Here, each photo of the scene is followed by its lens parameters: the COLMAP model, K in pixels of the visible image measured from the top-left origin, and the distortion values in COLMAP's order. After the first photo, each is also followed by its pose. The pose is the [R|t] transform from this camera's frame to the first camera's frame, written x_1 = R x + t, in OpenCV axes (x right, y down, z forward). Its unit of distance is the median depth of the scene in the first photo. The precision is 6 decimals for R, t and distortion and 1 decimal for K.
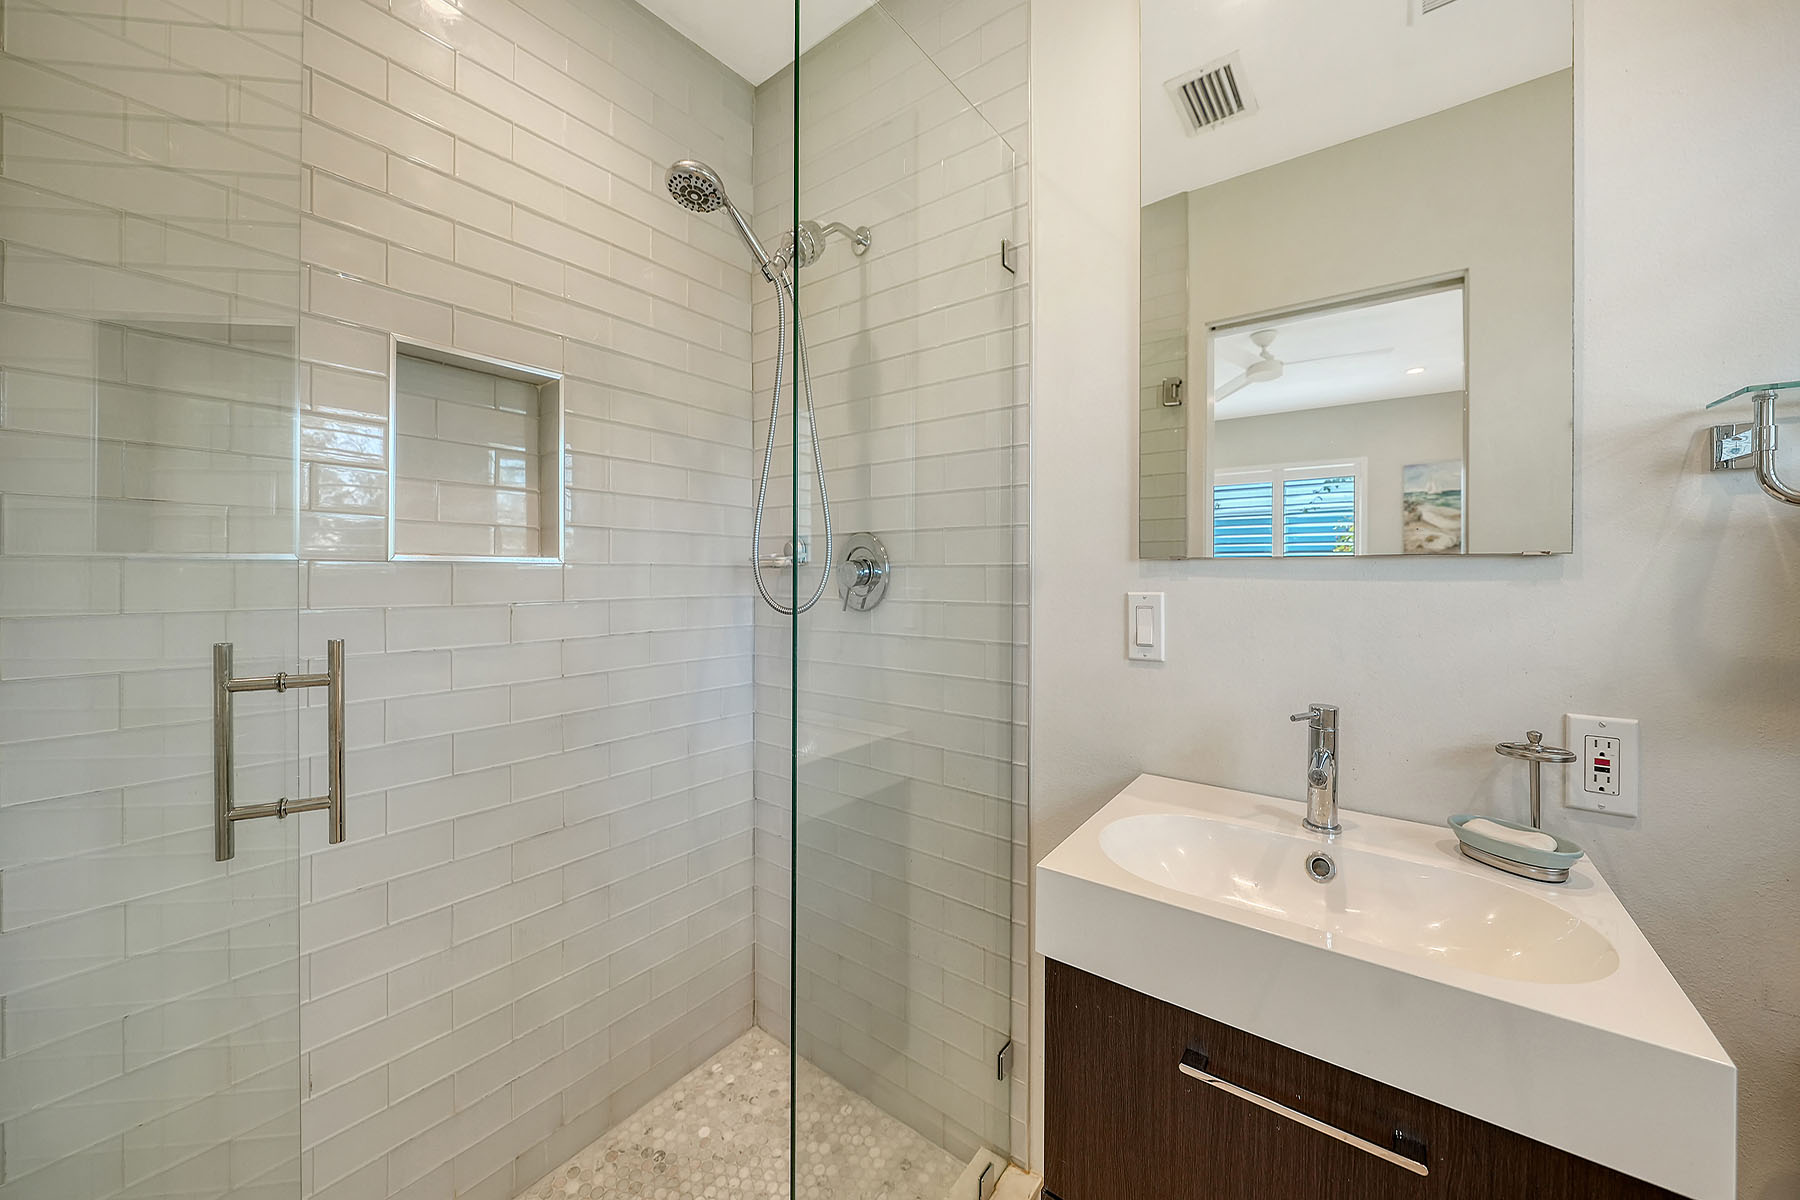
lens RADIAL K [[664.2, 0, 889.7], [0, 664.2, 575.7], [0, 0, 1]] dist [-0.015845, 0.002813]
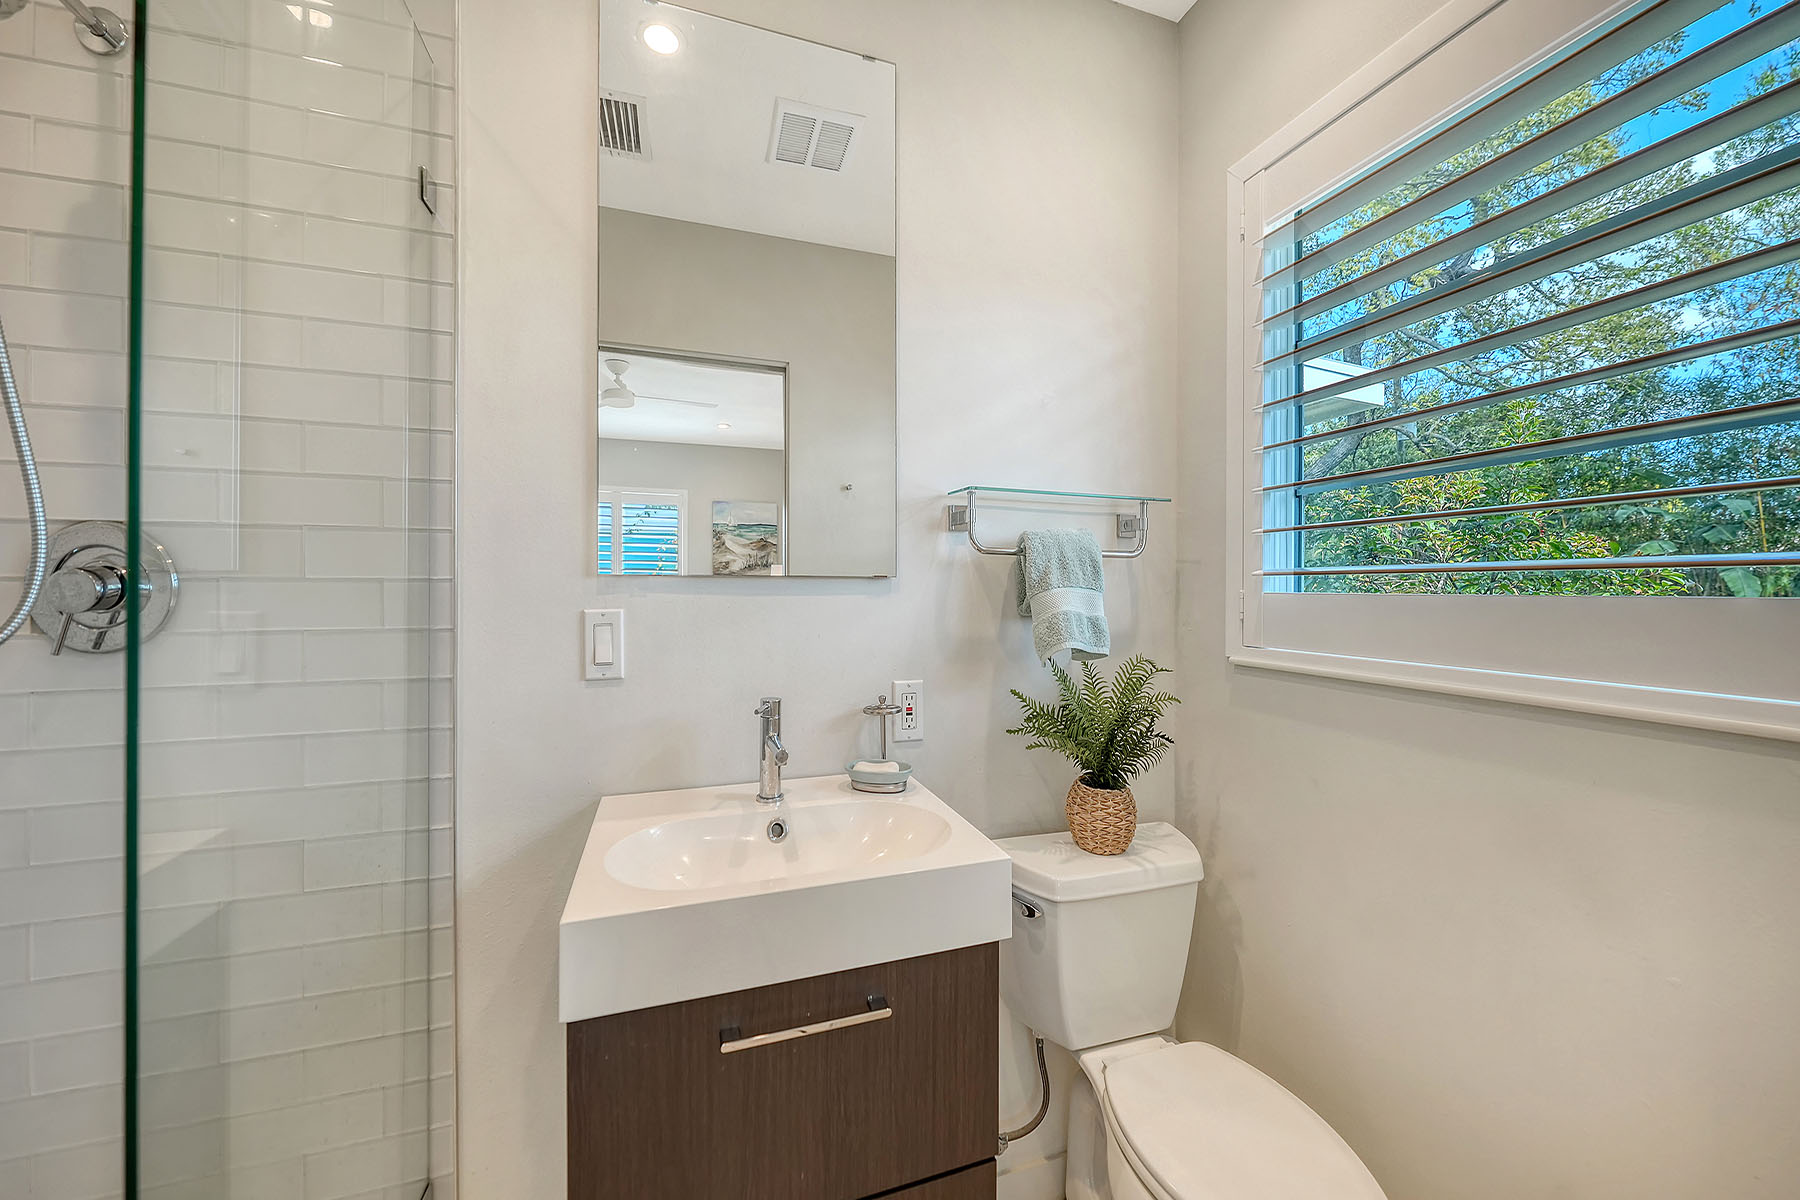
lens RADIAL K [[664.2, 0, 911.6], [0, 664.2, 586.5], [0, 0, 1]] dist [-0.015845, 0.002813]
pose [[0.528987, 0.003538, 0.848622, -0.199320], [0.002501, 0.999980, -0.005728, -0.001757], [-0.848626, 0.005153, 0.528968, 0.104023]]
